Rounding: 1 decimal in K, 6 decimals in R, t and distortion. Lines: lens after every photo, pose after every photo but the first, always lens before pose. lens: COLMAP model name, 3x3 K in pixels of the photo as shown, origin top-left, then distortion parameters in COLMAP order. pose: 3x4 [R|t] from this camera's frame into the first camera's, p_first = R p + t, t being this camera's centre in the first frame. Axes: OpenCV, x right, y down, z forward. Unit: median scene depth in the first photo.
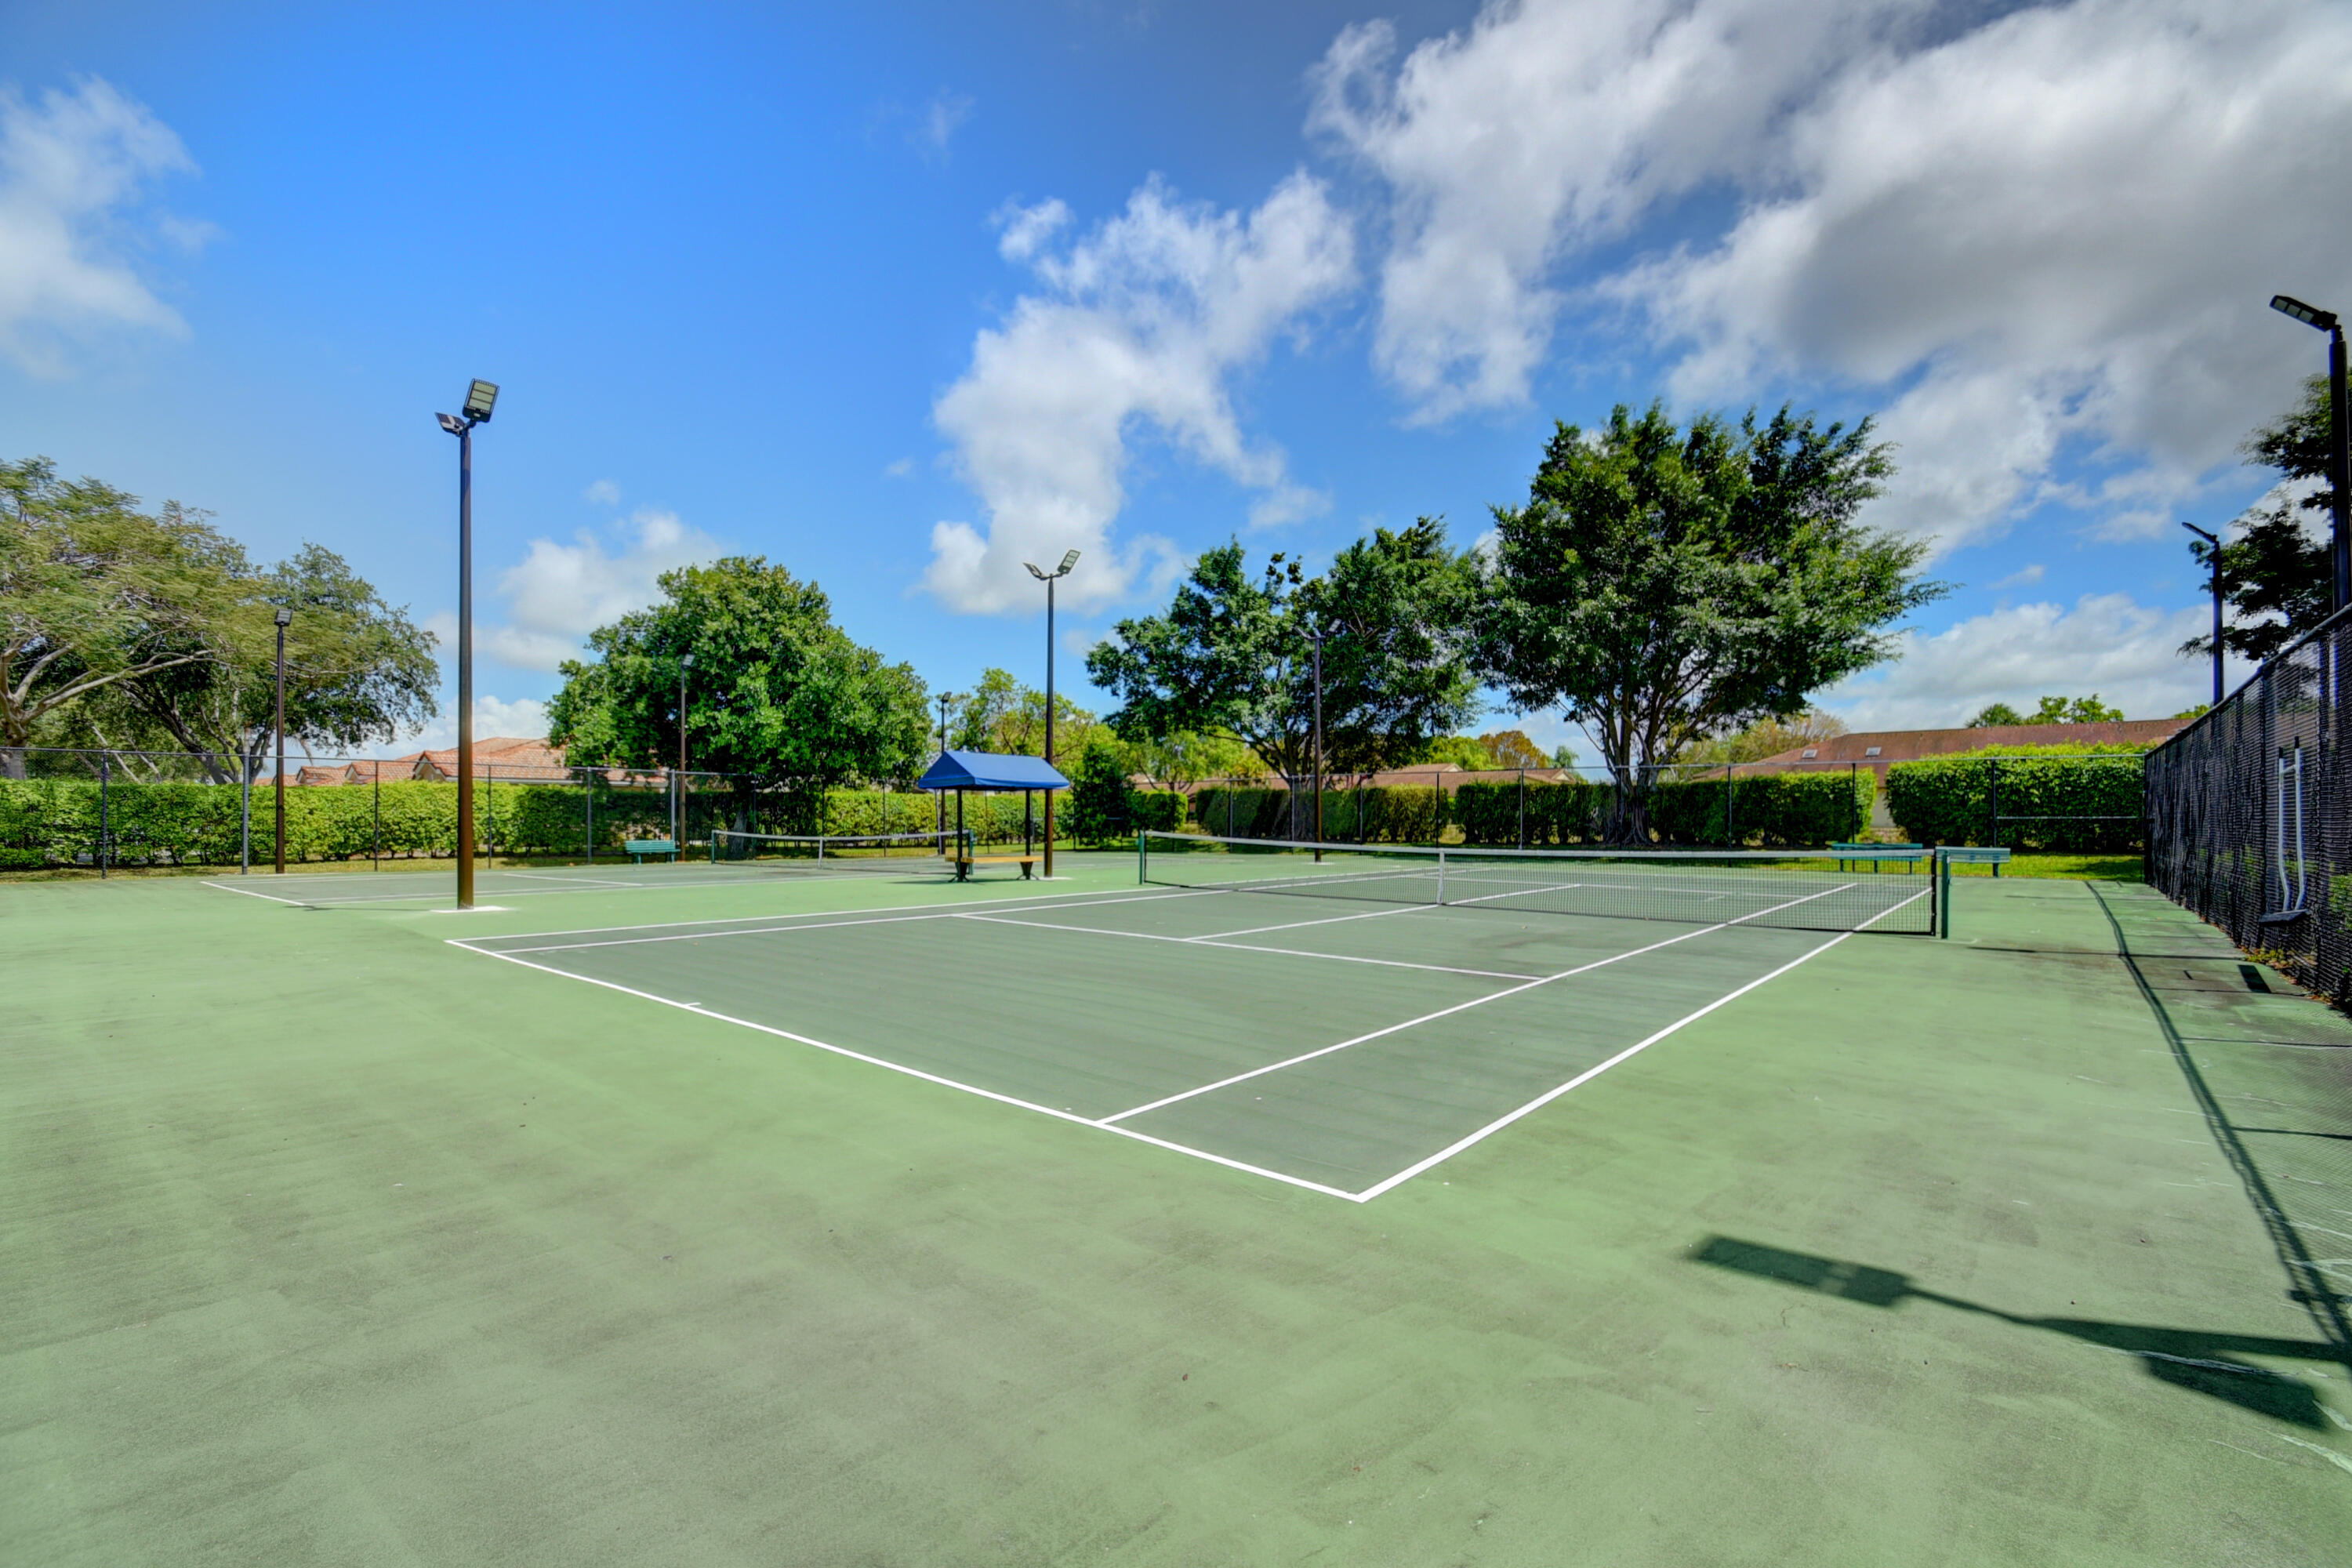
lens RADIAL K [[1084.8, 0, 1175.6], [0, 1084.8, 820.2], [0, 0, 1]] dist [-0.000348, -0.000035]
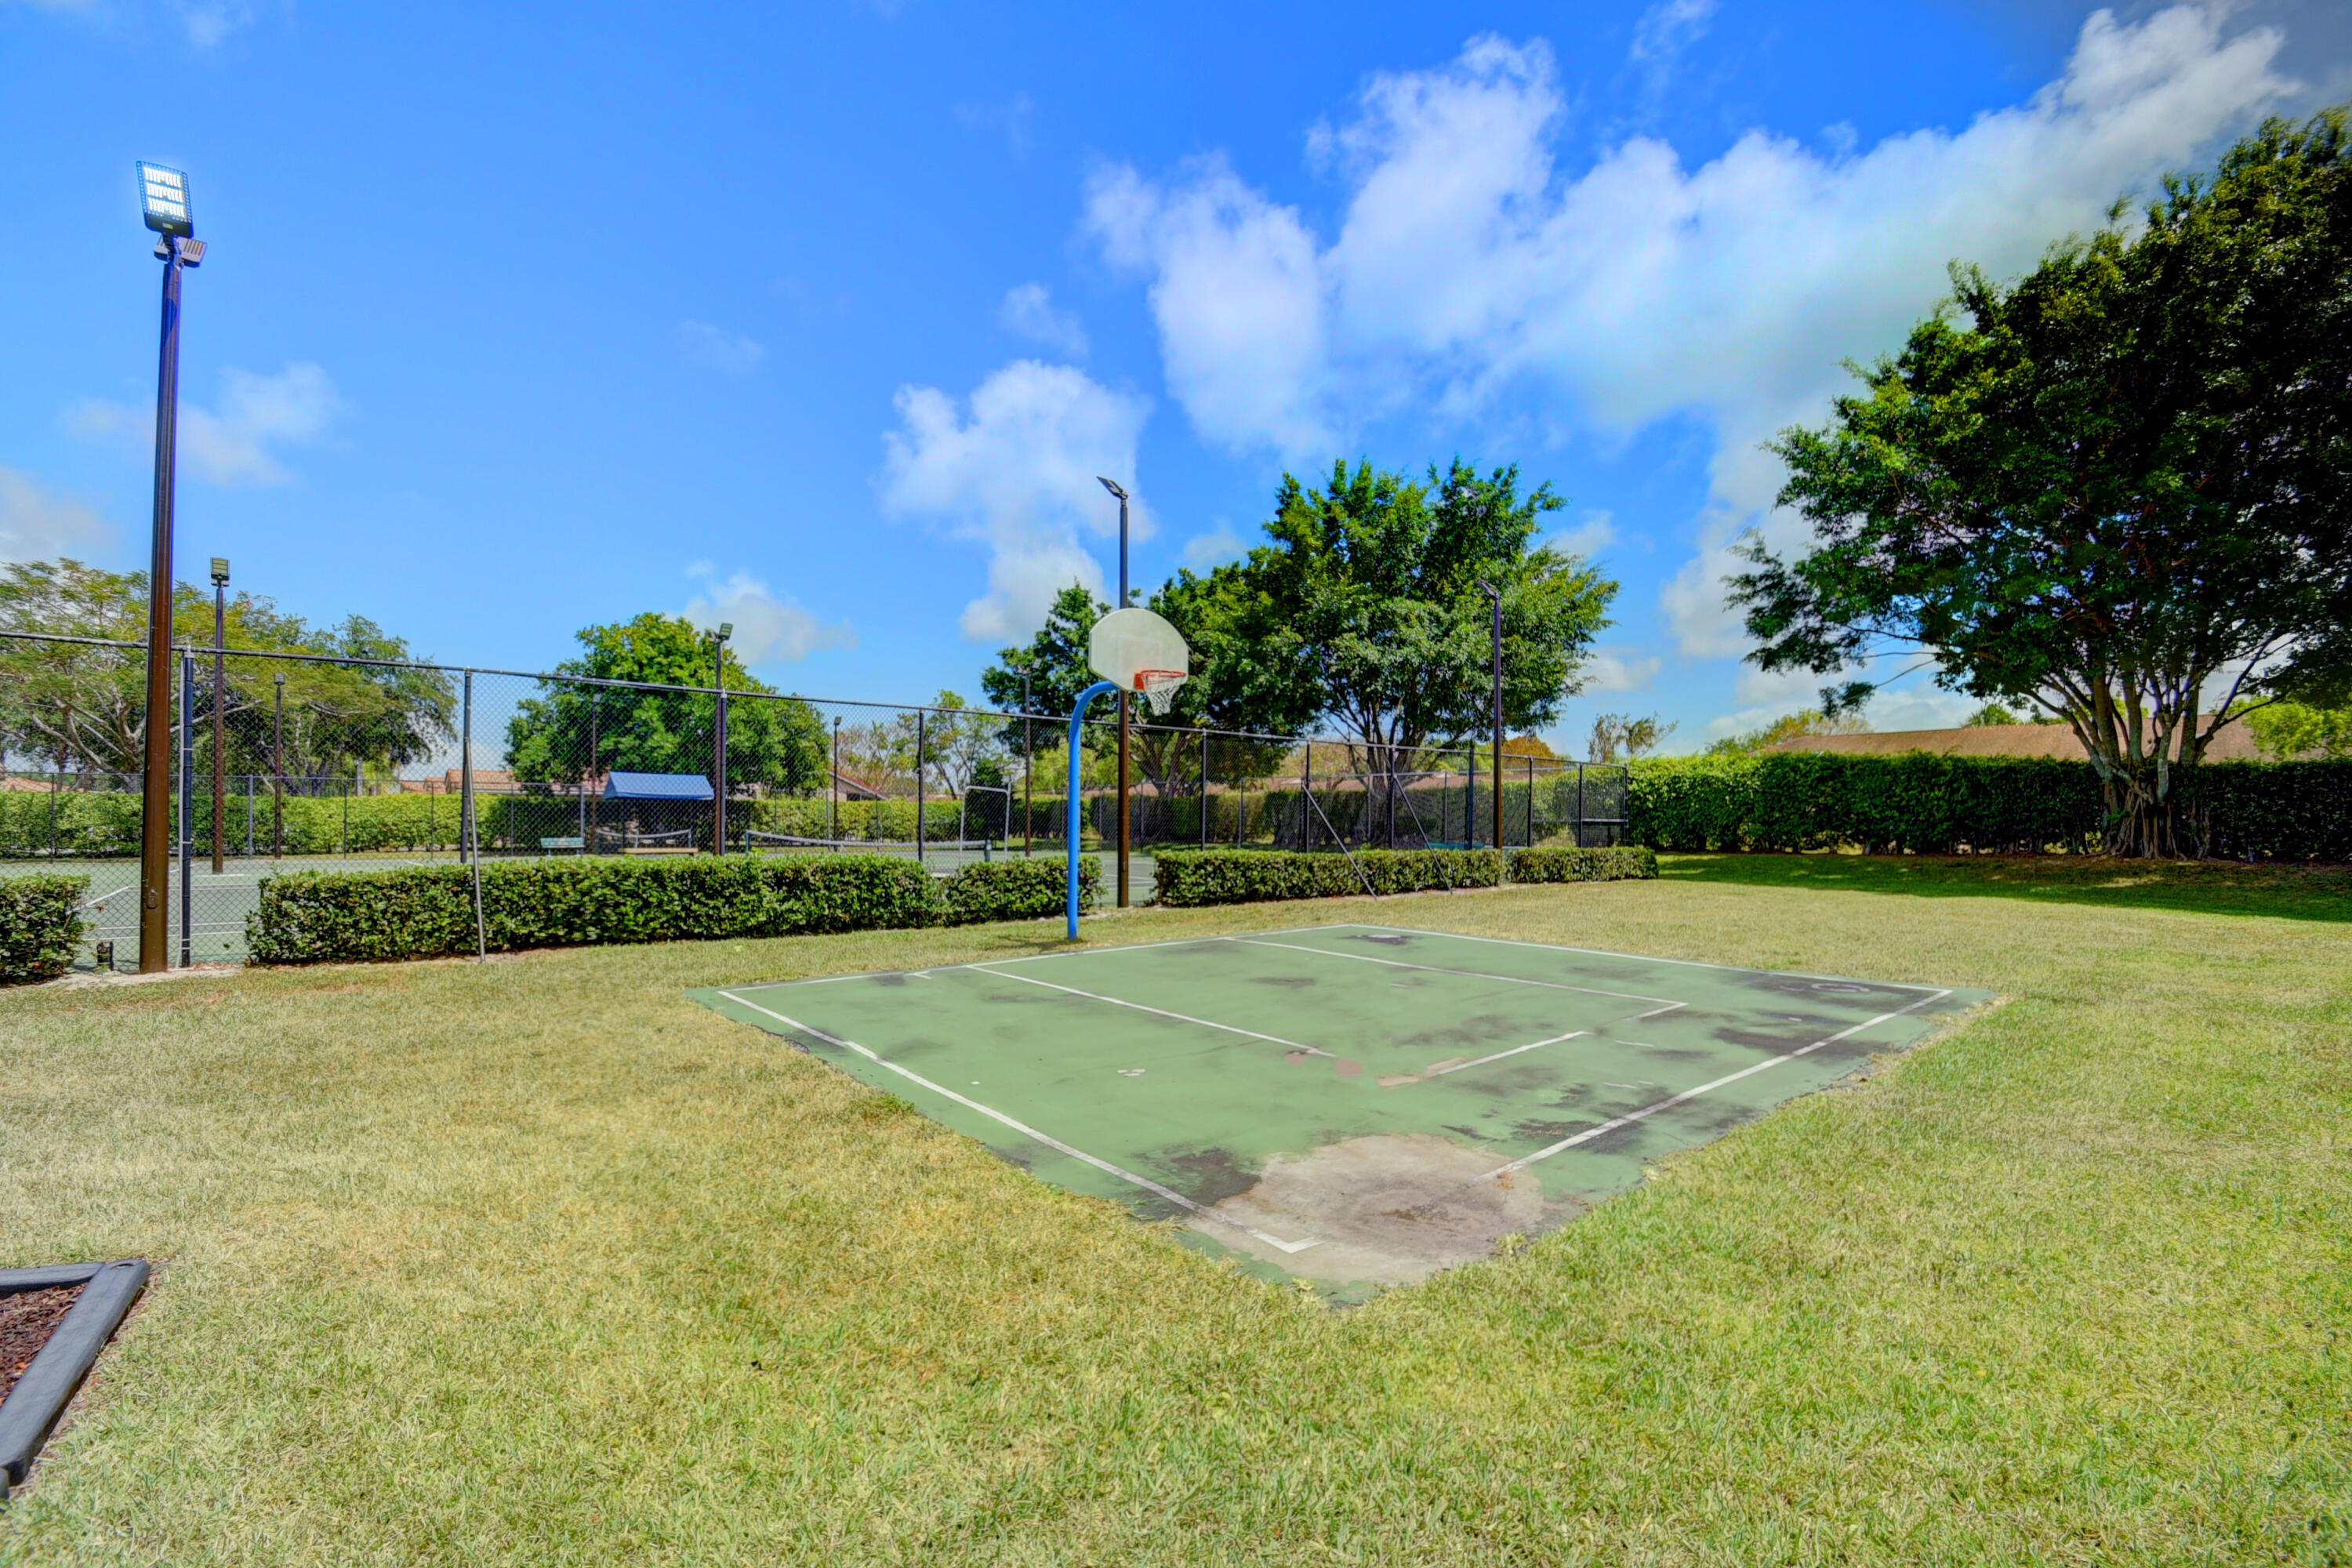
lens RADIAL K [[1084.8, 0, 1175.6], [0, 1084.8, 820.2], [0, 0, 1]] dist [-0.000348, -0.000035]
pose [[0.986173, 0.000652, -0.165719, 0.419475], [-0.000903, 0.999999, -0.001441, -0.001745], [0.165718, 0.001571, 0.986172, -0.142060]]
